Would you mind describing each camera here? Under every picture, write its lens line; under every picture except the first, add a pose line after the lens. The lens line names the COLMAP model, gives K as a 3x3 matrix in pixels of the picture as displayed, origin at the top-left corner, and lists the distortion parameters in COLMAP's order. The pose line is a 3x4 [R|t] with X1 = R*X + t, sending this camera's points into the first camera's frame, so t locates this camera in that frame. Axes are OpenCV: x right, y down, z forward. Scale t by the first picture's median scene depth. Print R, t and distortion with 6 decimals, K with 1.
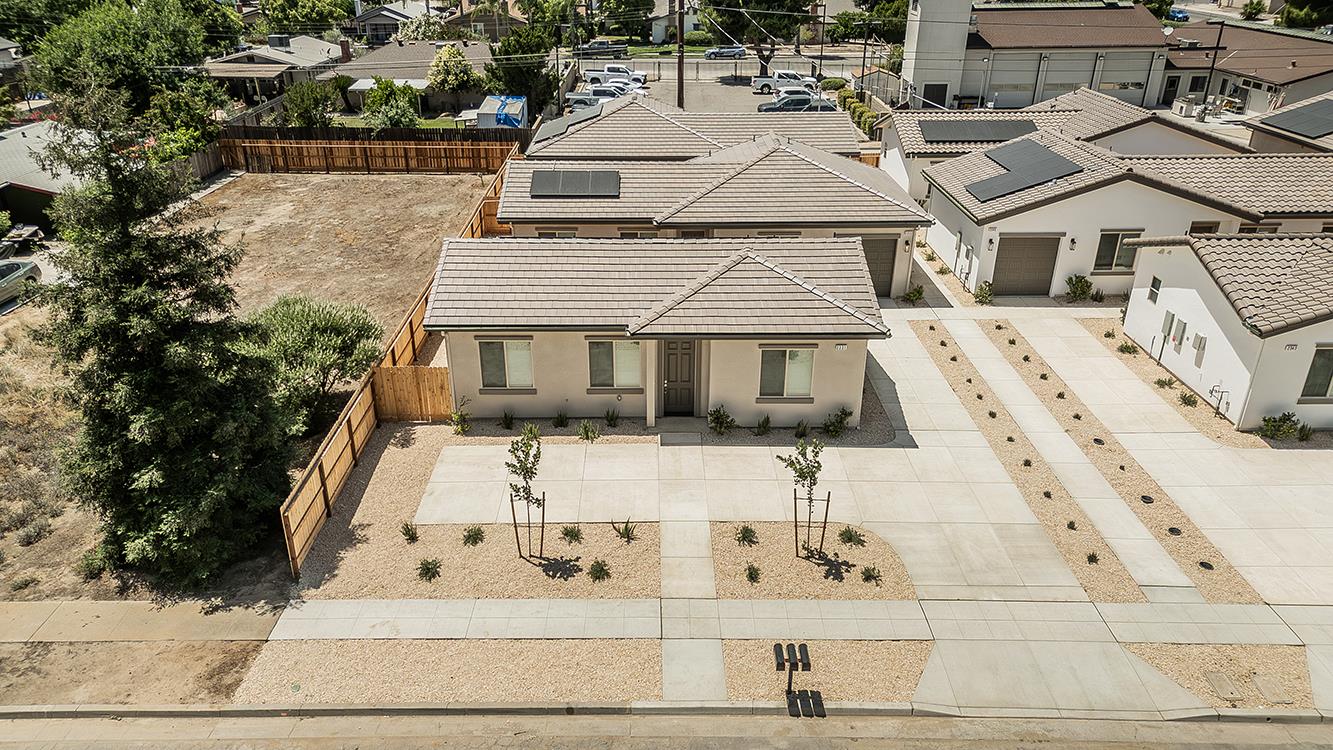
lens RADIAL K [[954.0, 0, 668.4], [0, 954.0, 361.3], [0, 0, 1]] dist [0.059112, -0.004228]
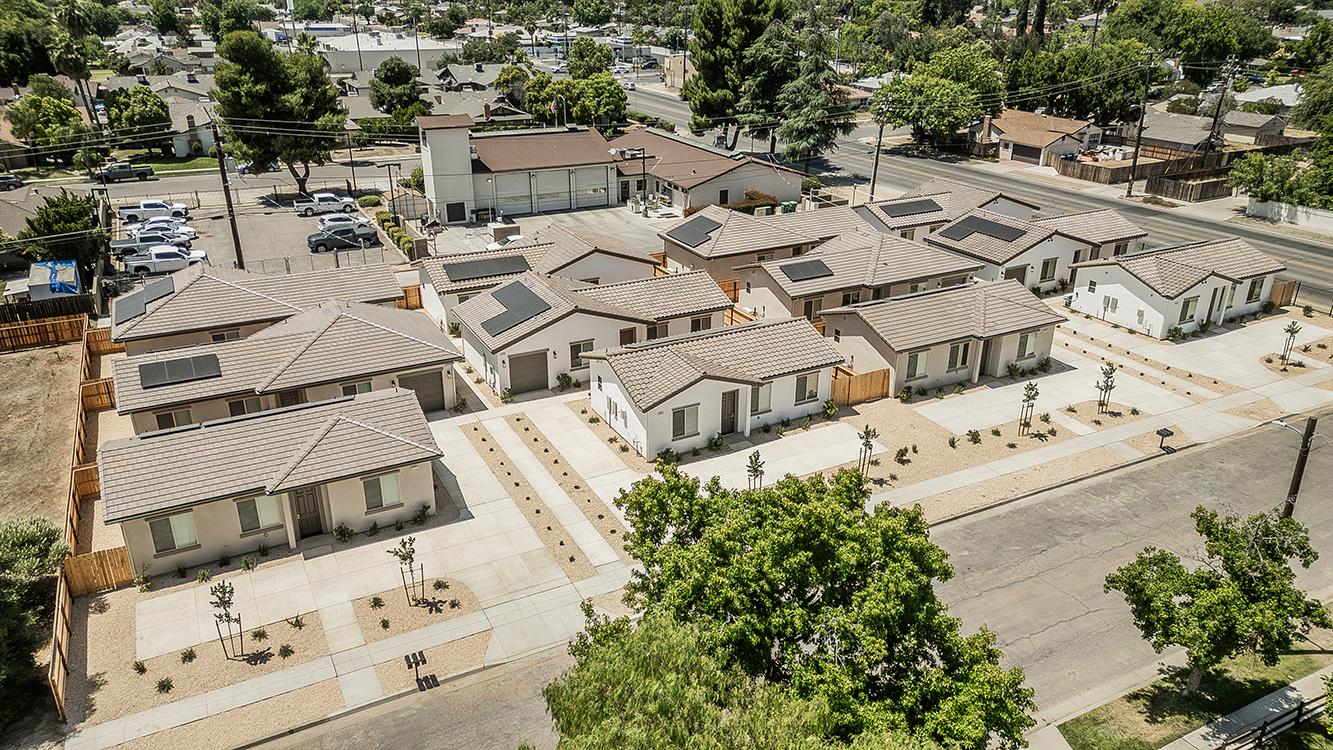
lens RADIAL K [[919.2, 0, 666.5], [0, 919.2, 375.0], [0, 0, 1]] dist [0.072697, -0.044007]
pose [[0.890291, -0.179888, 0.418357, -0.059216], [0.190526, 0.981542, 0.016599, -0.109101], [-0.413620, 0.064930, 0.908131, -0.558683]]
